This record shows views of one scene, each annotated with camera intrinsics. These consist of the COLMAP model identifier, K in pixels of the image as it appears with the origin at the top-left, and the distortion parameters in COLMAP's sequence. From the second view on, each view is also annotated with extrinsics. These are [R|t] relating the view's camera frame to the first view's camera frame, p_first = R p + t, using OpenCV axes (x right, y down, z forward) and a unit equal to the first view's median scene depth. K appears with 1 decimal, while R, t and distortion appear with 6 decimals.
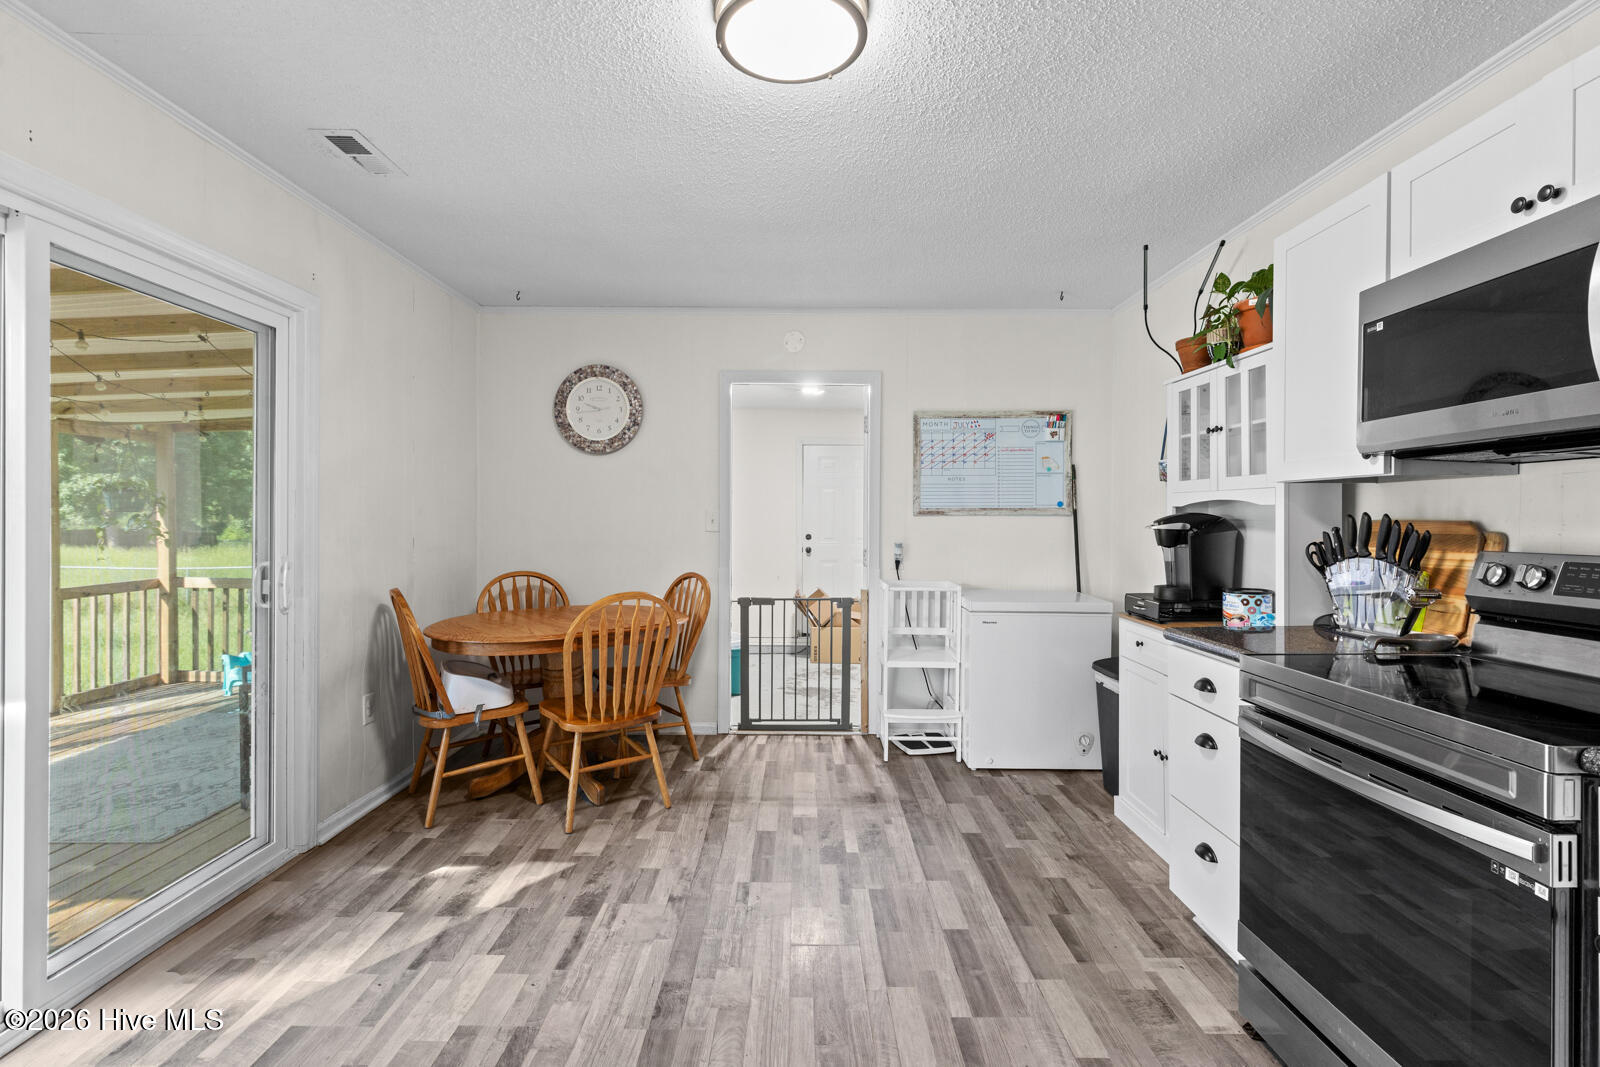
lens RADIAL K [[682.3, 0, 798.2], [0, 682.3, 527.8], [0, 0, 1]] dist [0.011845, -0.002399]
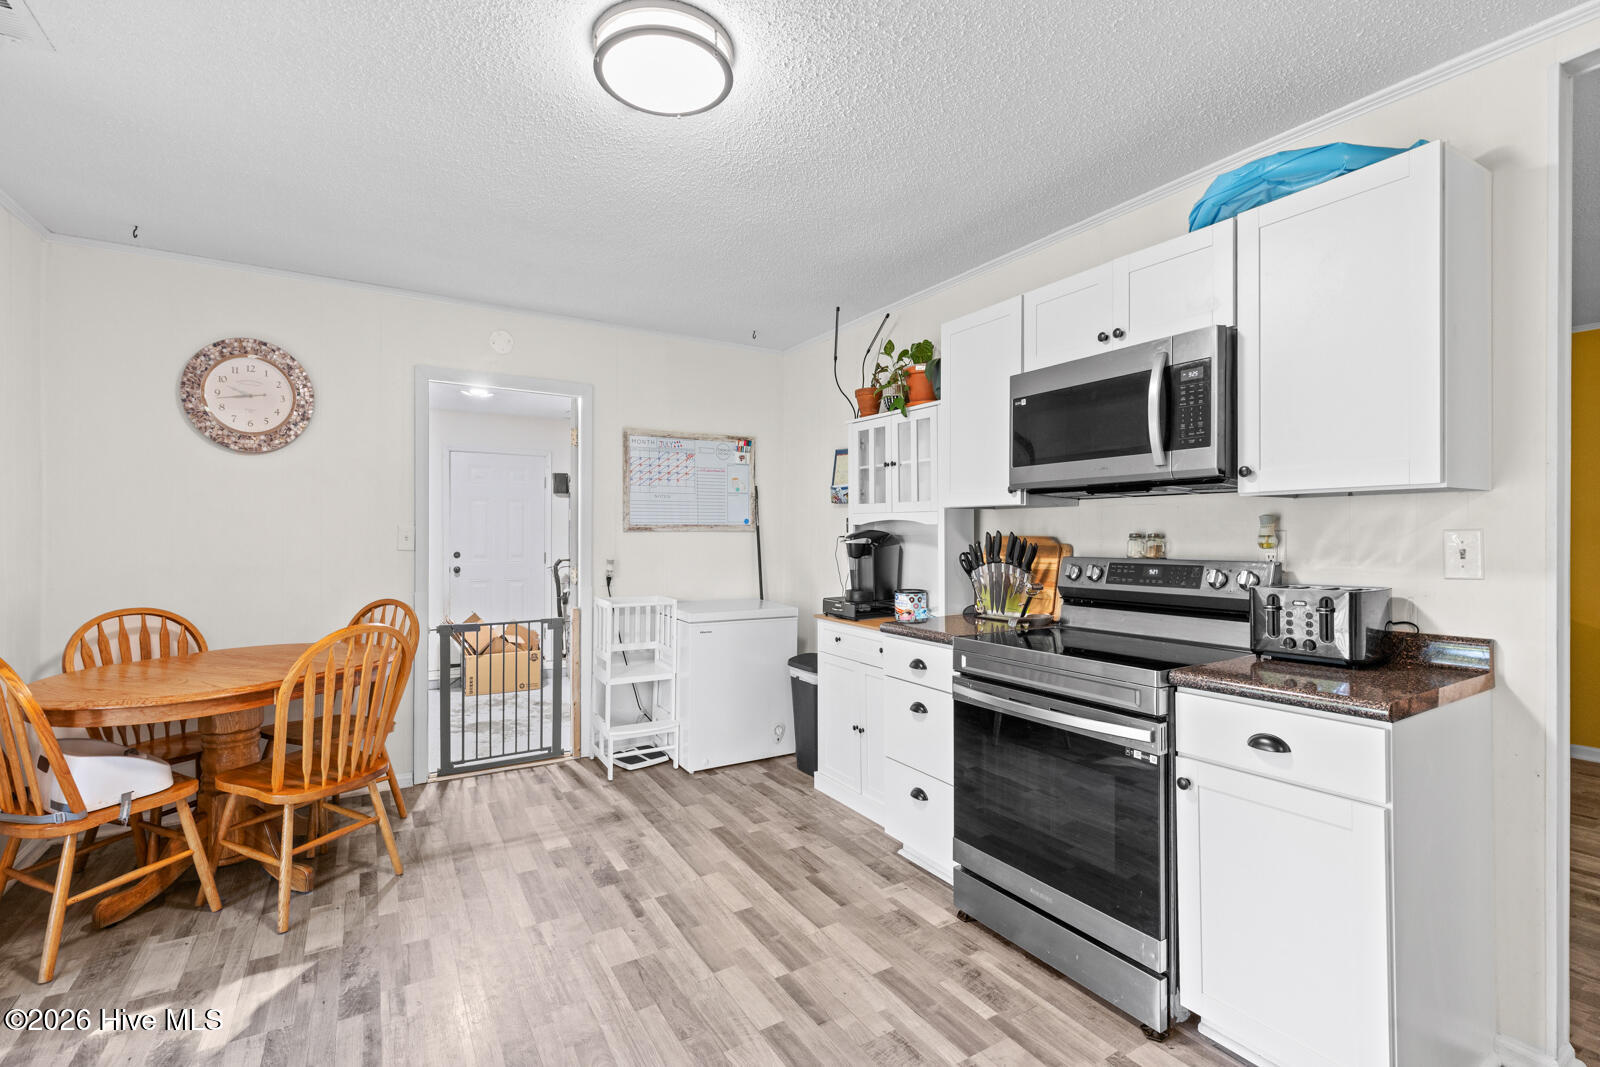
lens RADIAL K [[682.3, 0, 809.8], [0, 682.3, 538.9], [0, 0, 1]] dist [0.011845, -0.002399]
pose [[0.860140, -0.004477, 0.510038, -0.181088], [0.007511, 0.999964, -0.003889, -0.002405], [-0.510002, 0.007176, 0.860143, -0.001779]]
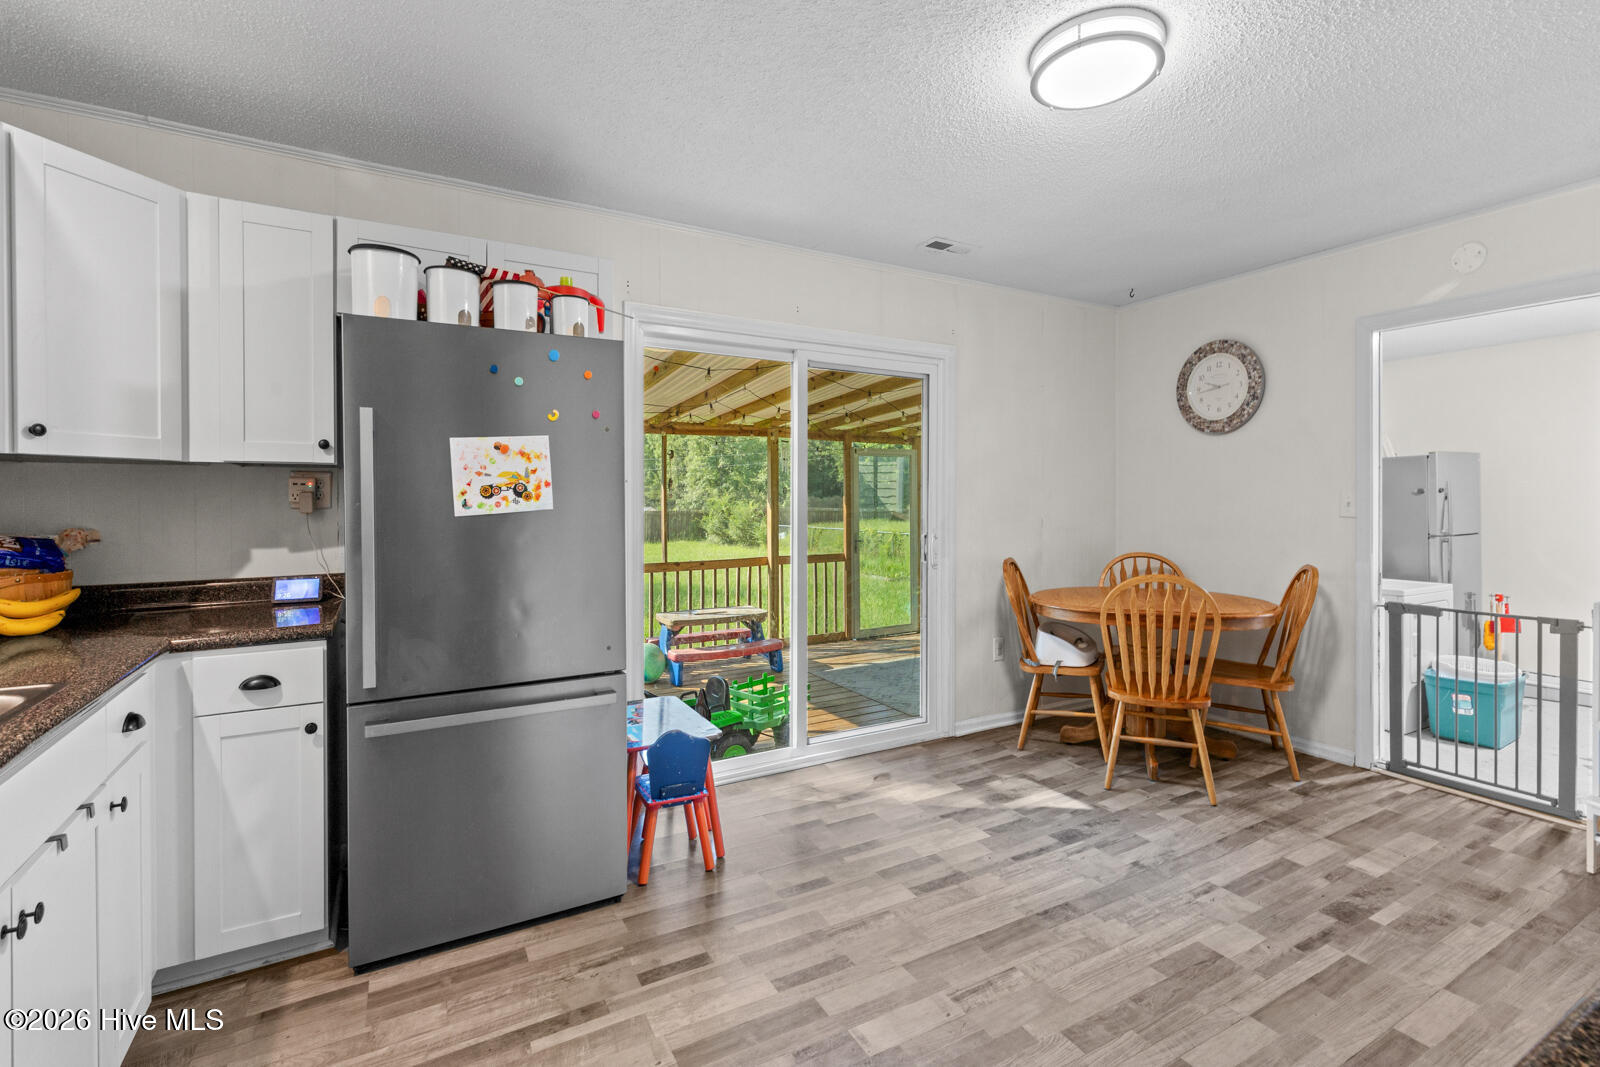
lens RADIAL K [[755.9, 0, 817.8], [0, 755.9, 512.0], [0, 0, 1]] dist [-0.001225, 0.000405]
pose [[0.484083, 0.007596, -0.874989, 0.477987], [-0.006342, 0.999967, 0.005172, -0.002188], [0.874999, 0.003045, 0.484114, 0.004915]]
